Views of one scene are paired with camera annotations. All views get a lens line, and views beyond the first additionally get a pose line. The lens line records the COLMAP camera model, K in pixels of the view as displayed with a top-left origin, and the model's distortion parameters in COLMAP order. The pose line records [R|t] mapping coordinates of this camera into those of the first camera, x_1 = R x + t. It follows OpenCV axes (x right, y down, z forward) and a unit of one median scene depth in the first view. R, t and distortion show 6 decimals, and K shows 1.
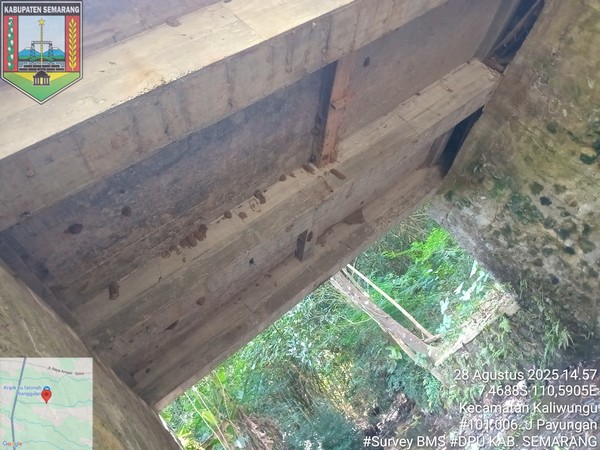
lens RADIAL K [[438.9, 0, 299.1], [0, 438.9, 225.3], [0, 0, 1]] dist [0.006234, -0.020680]
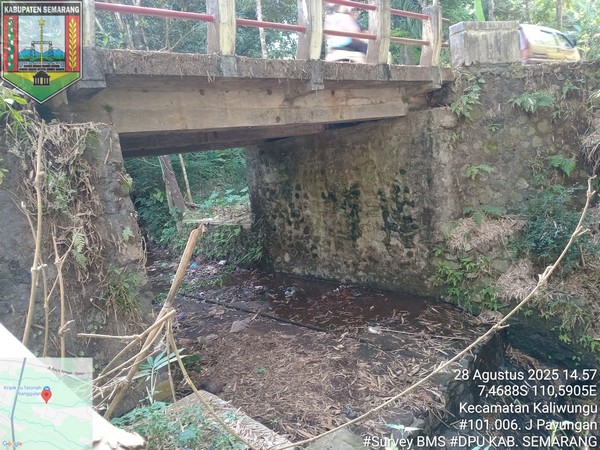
lens RADIAL K [[438.9, 0, 300.2], [0, 438.9, 225.0], [0, 0, 1]] dist [0.006234, -0.020680]
pose [[0.691475, 0.486294, 0.534210, -0.274835], [-0.646601, 0.746390, 0.157510, -0.217847], [-0.322133, -0.454335, 0.830548, -0.454108]]
